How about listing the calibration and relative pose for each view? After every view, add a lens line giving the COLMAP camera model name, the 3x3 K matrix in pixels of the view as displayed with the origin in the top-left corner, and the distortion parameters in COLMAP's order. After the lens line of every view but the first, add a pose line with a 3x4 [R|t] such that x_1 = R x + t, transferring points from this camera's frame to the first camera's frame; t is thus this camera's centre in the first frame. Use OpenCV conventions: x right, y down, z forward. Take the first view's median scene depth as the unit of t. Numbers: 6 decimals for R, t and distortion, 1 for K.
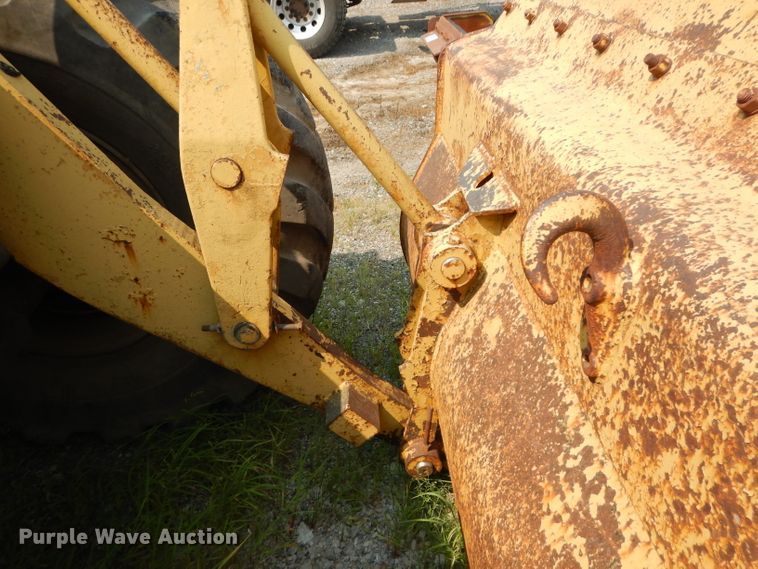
lens RADIAL K [[542.4, 0, 377.0], [0, 542.4, 281.7], [0, 0, 1]] dist [0.011876, -0.006819]
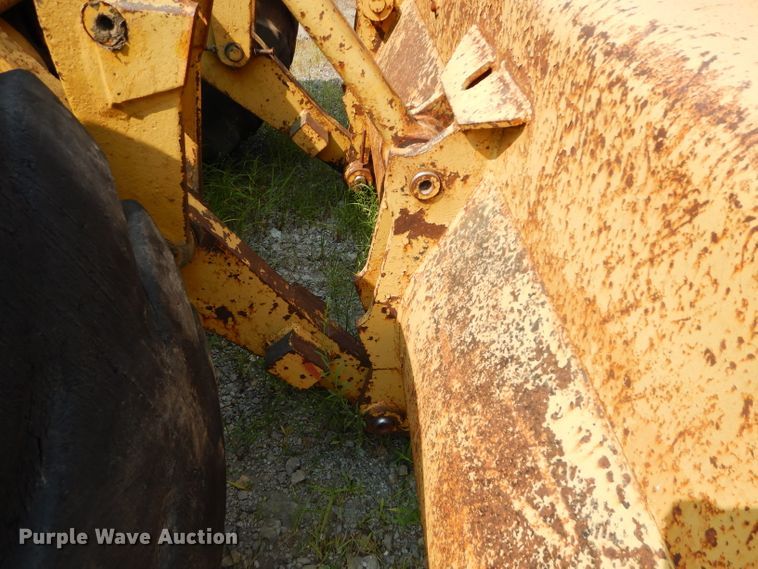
lens RADIAL K [[542.4, 0, 377.0], [0, 542.4, 281.7], [0, 0, 1]] dist [0.011876, -0.006819]
pose [[0.998402, 0.027029, 0.049624, 0.071602], [-0.034844, 0.985831, 0.164081, 0.386039], [-0.044486, -0.165547, 0.985198, -0.461932]]
